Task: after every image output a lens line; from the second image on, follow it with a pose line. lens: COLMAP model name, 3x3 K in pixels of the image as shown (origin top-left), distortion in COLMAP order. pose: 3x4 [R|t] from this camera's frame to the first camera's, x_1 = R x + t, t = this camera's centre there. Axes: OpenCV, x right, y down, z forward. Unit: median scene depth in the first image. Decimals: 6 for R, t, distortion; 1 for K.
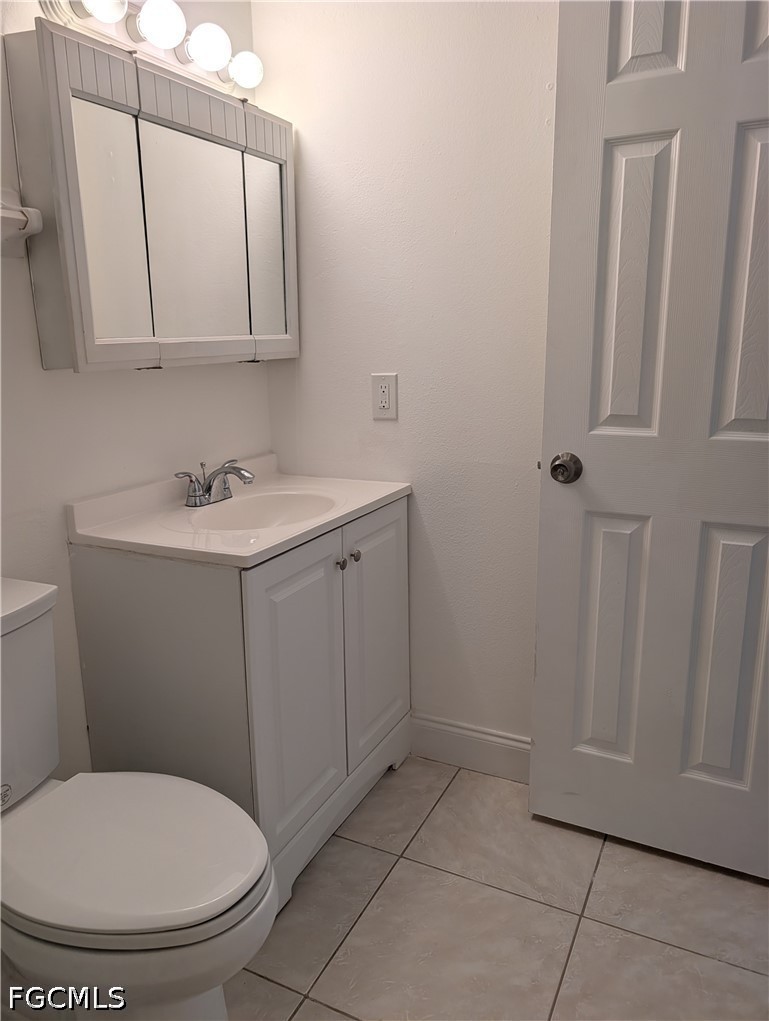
lens RADIAL K [[735.2, 0, 388.5], [0, 735.2, 509.6], [0, 0, 1]] dist [0.032309, -0.037546]
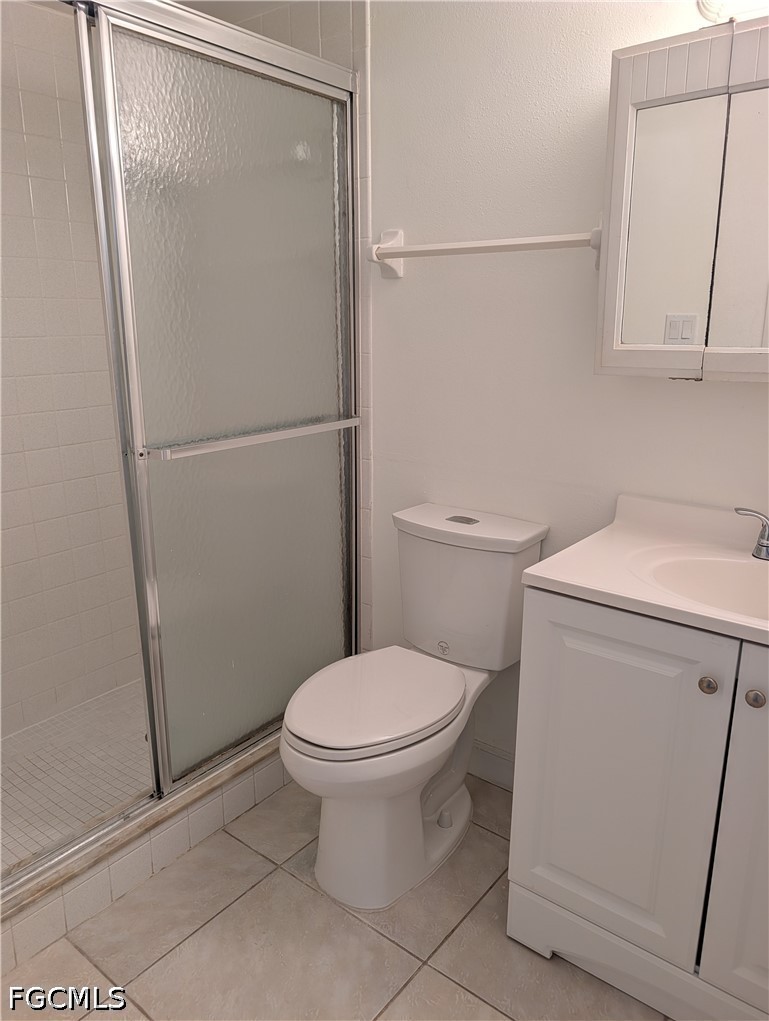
lens RADIAL K [[735.2, 0, 382.2], [0, 735.2, 518.0], [0, 0, 1]] dist [0.032309, -0.037546]
pose [[-0.217293, 0.274806, -0.936624, 0.665661], [-0.226754, 0.919090, 0.322268, -0.244904], [0.949403, 0.282410, -0.137398, 0.824892]]
